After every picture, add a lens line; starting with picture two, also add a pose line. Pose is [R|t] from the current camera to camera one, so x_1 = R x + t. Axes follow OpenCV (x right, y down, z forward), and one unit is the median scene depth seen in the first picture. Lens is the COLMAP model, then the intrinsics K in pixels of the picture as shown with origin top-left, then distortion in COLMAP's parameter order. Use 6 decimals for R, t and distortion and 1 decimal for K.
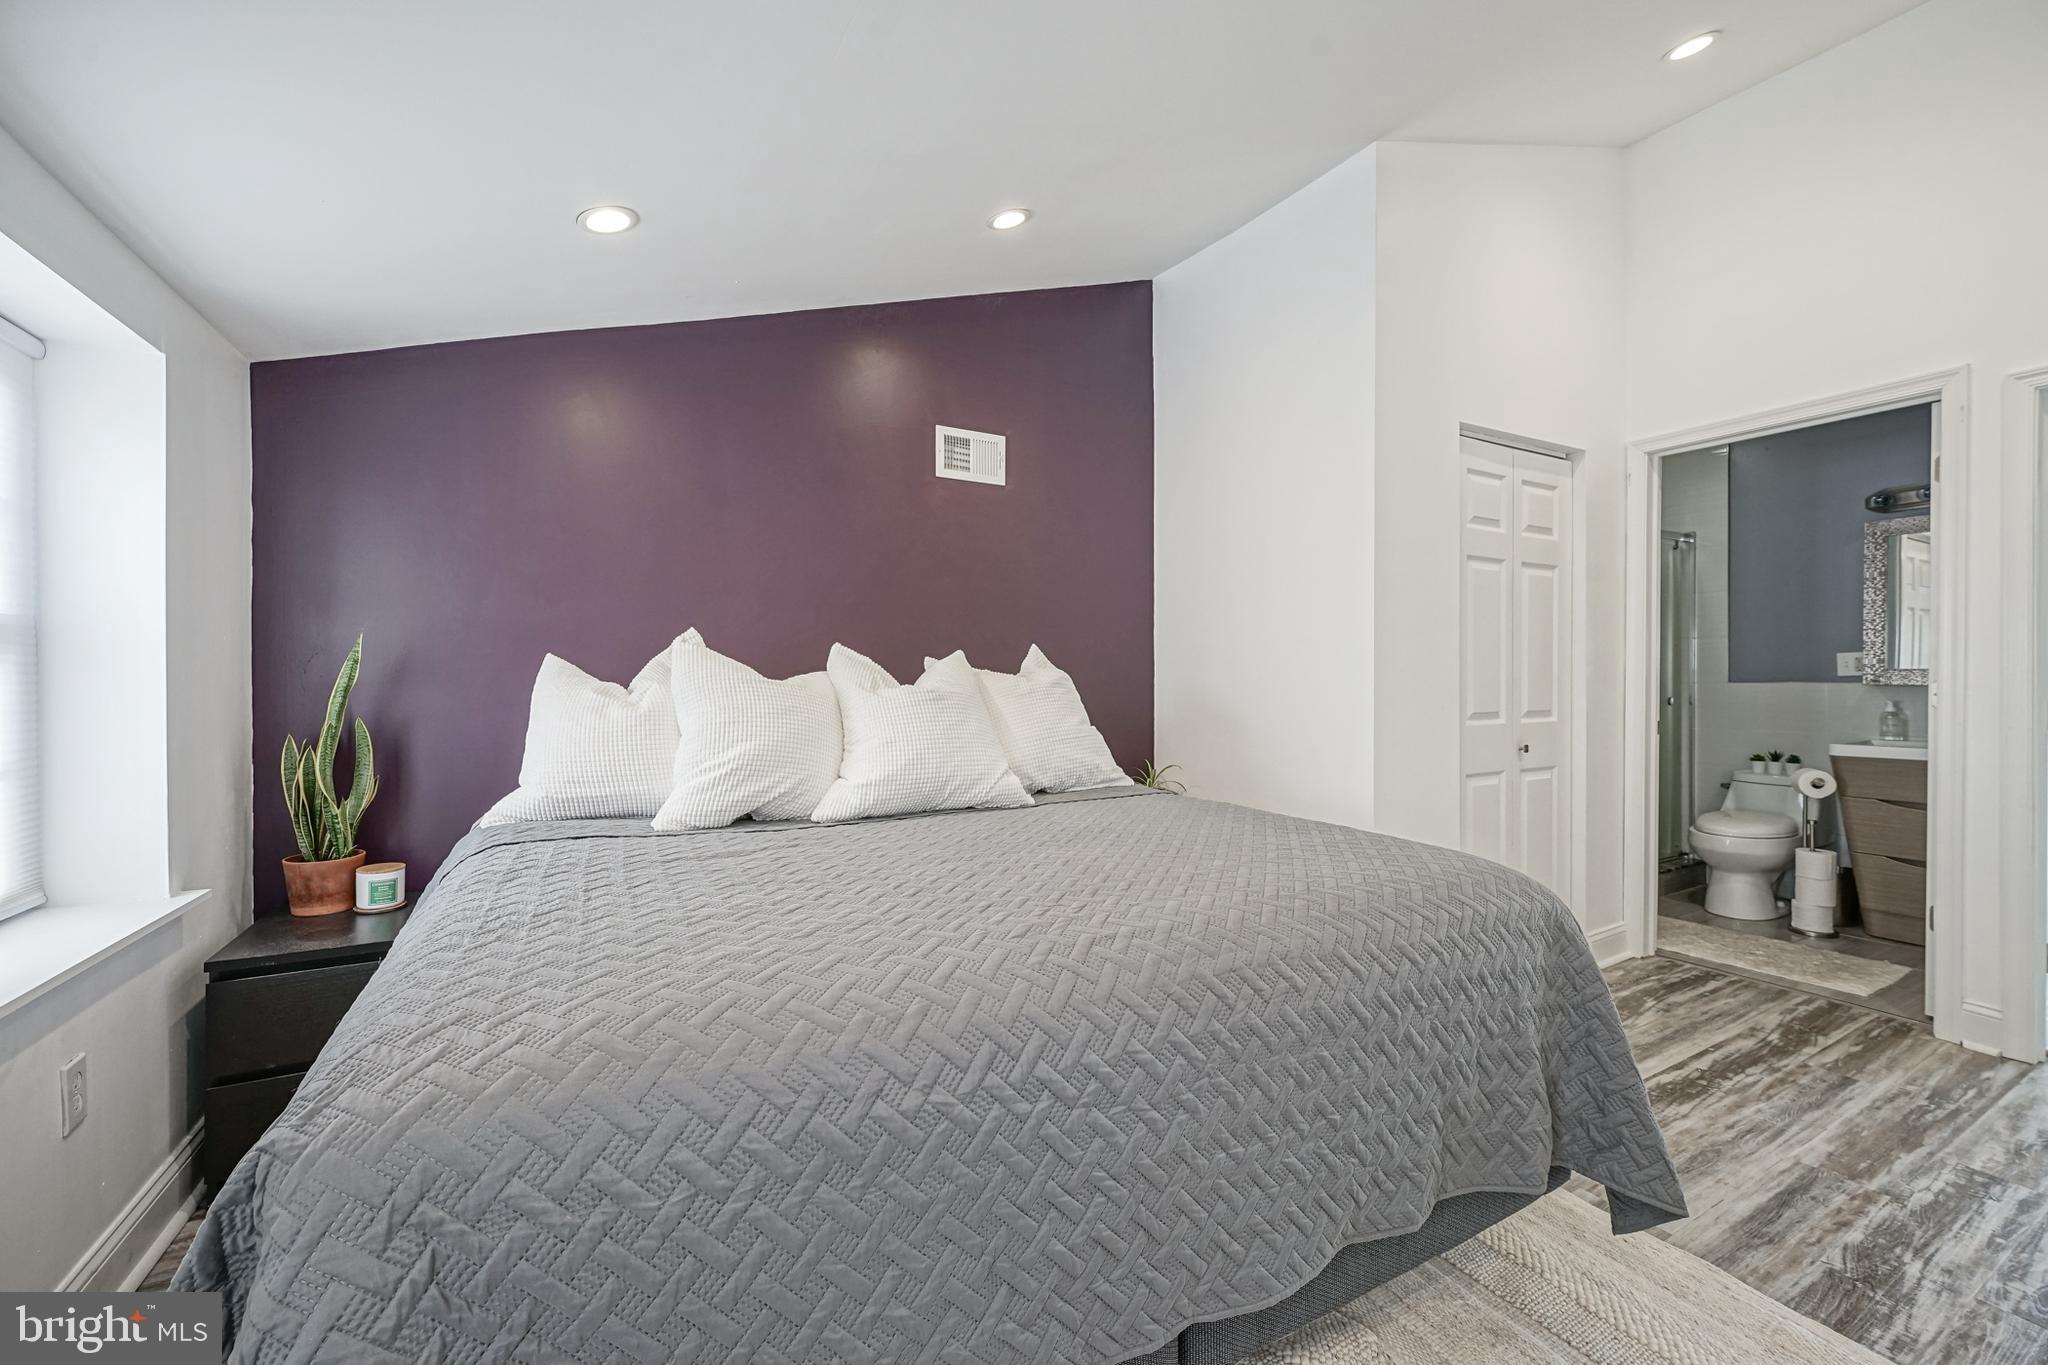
lens RADIAL K [[808.8, 0, 1029.4], [0, 808.8, 680.4], [0, 0, 1]] dist [0.000759, 0.000439]
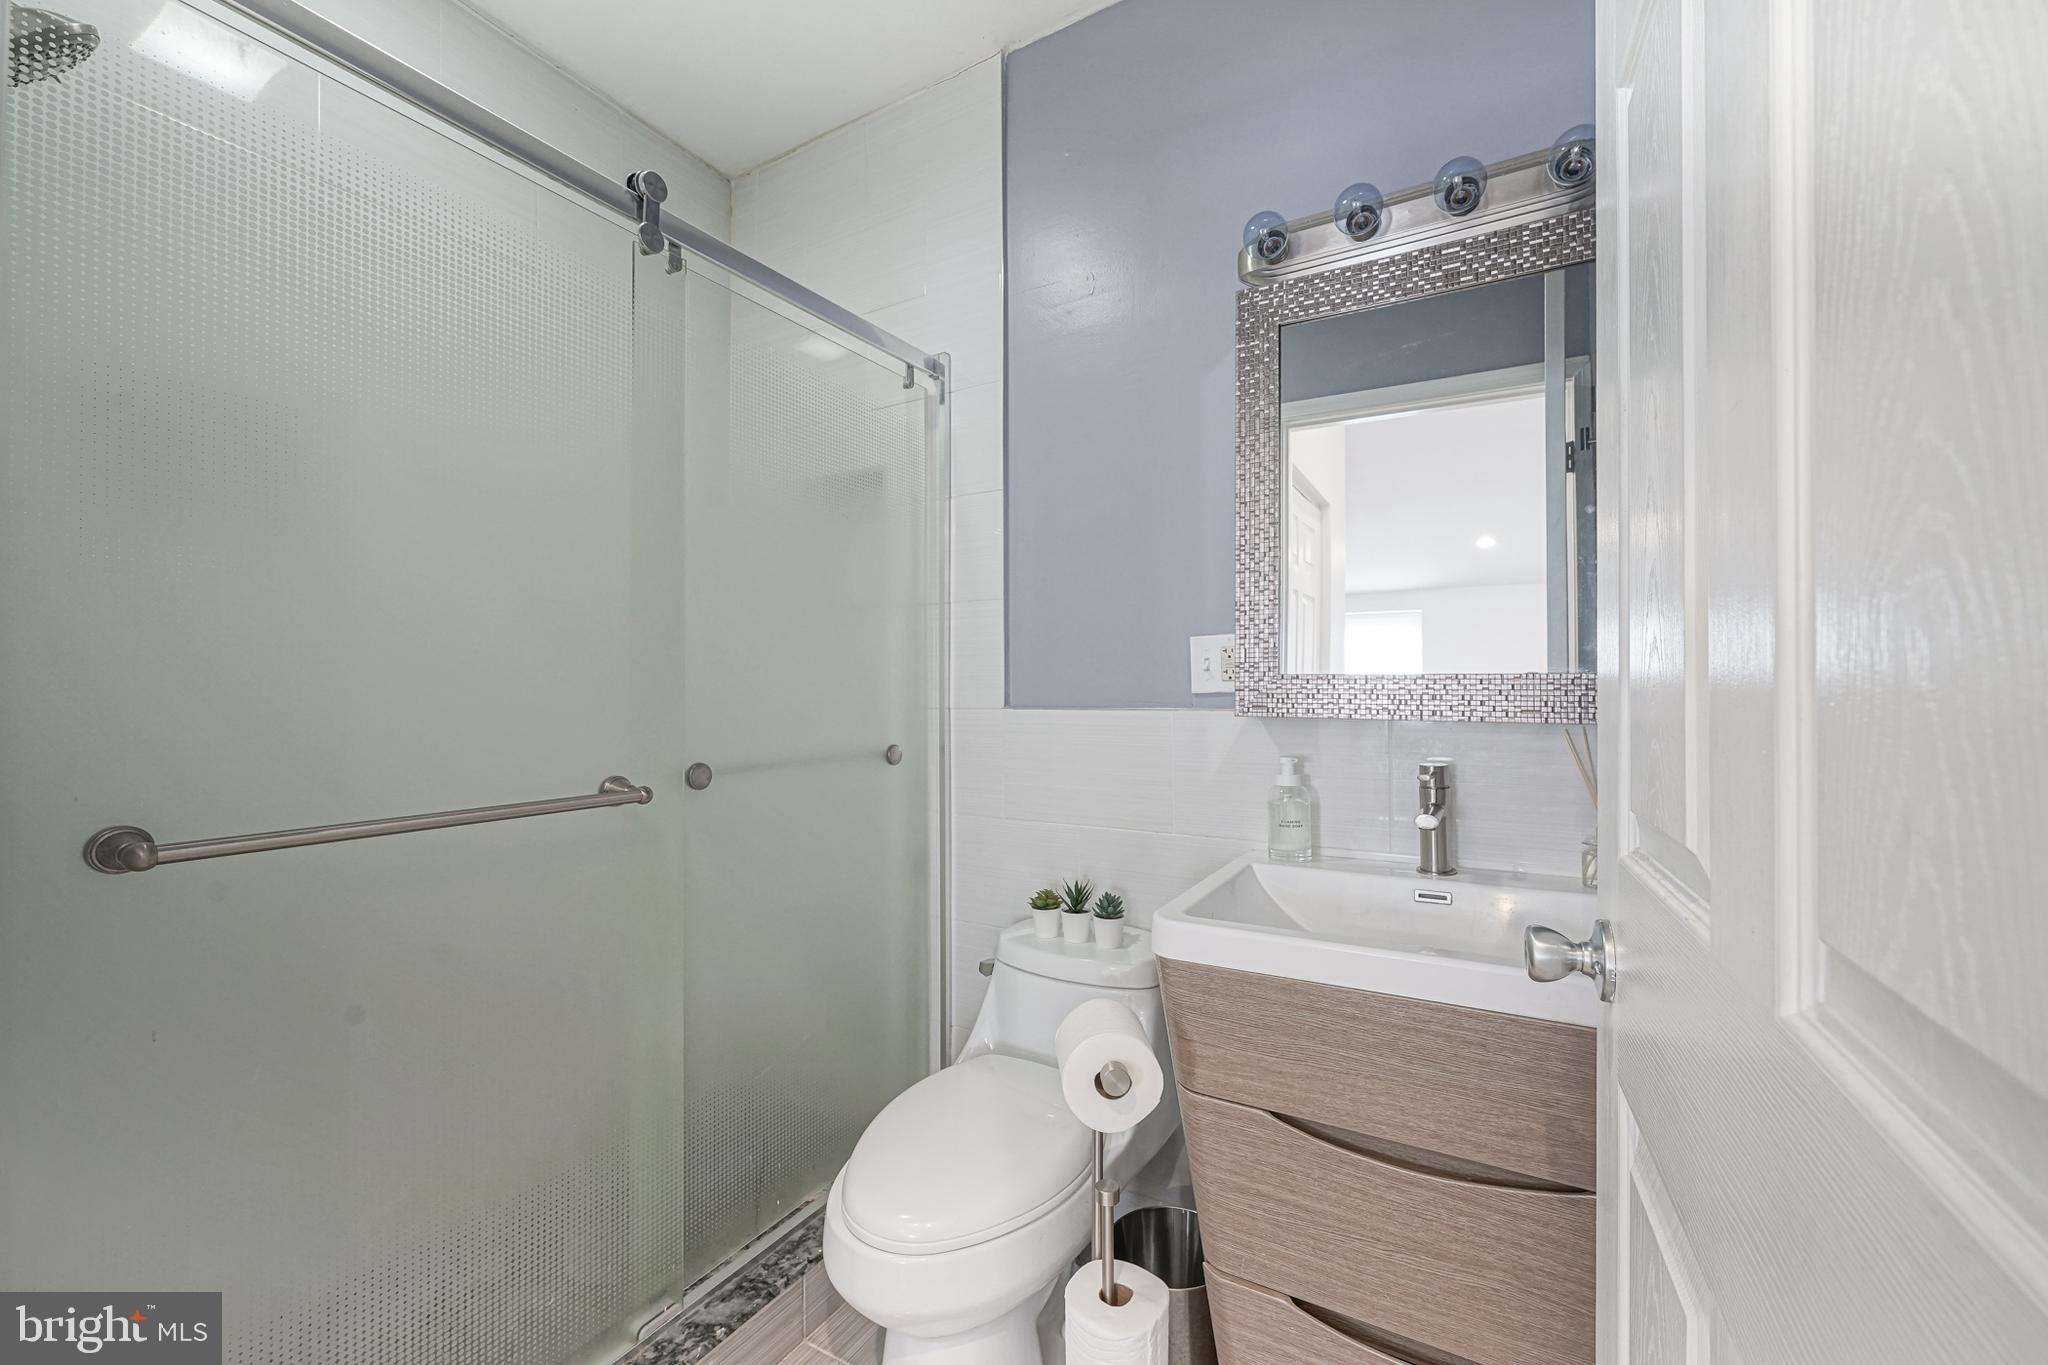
lens RADIAL K [[812.6, 0, 1005.8], [0, 812.6, 680.8], [0, 0, 1]] dist [-0.000210, -0.000087]
pose [[0.872810, 0.003712, 0.488045, 1.108217], [0.003856, 0.999887, -0.014501, -0.009844], [-0.488044, 0.014539, 0.872698, 1.065238]]
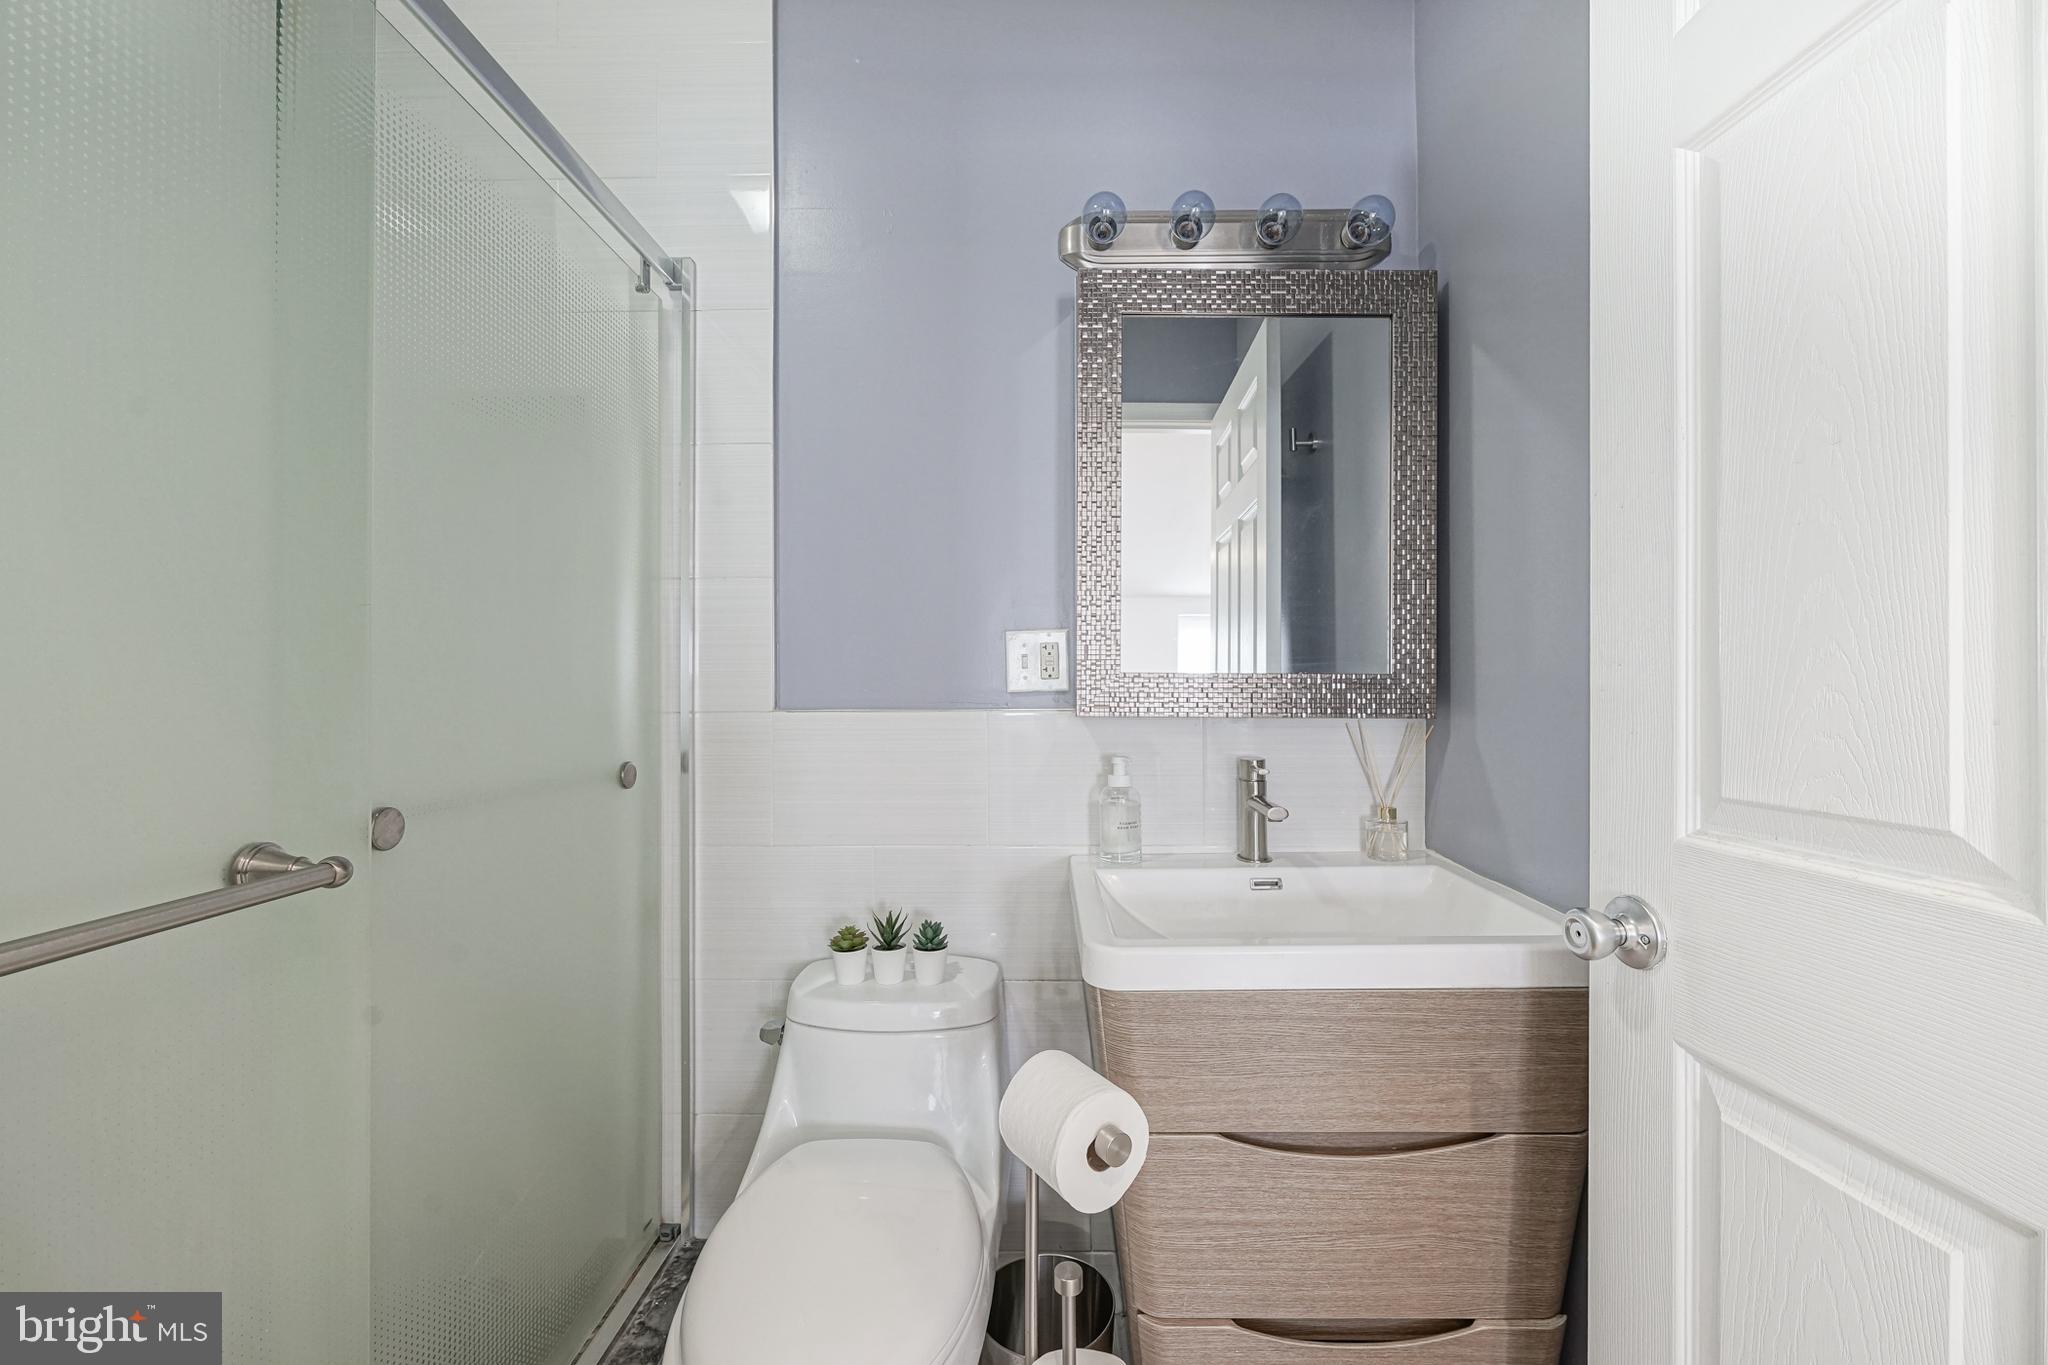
lens RADIAL K [[821.7, 0, 1024.0], [0, 821.7, 682.5], [0, 0, 1]] dist [-0.002140, 0.000166]
pose [[0.515546, 0.003933, 0.856853, 1.042731], [0.006142, 0.999947, -0.008286, -0.010838], [-0.856840, 0.009535, 0.515495, 1.229446]]
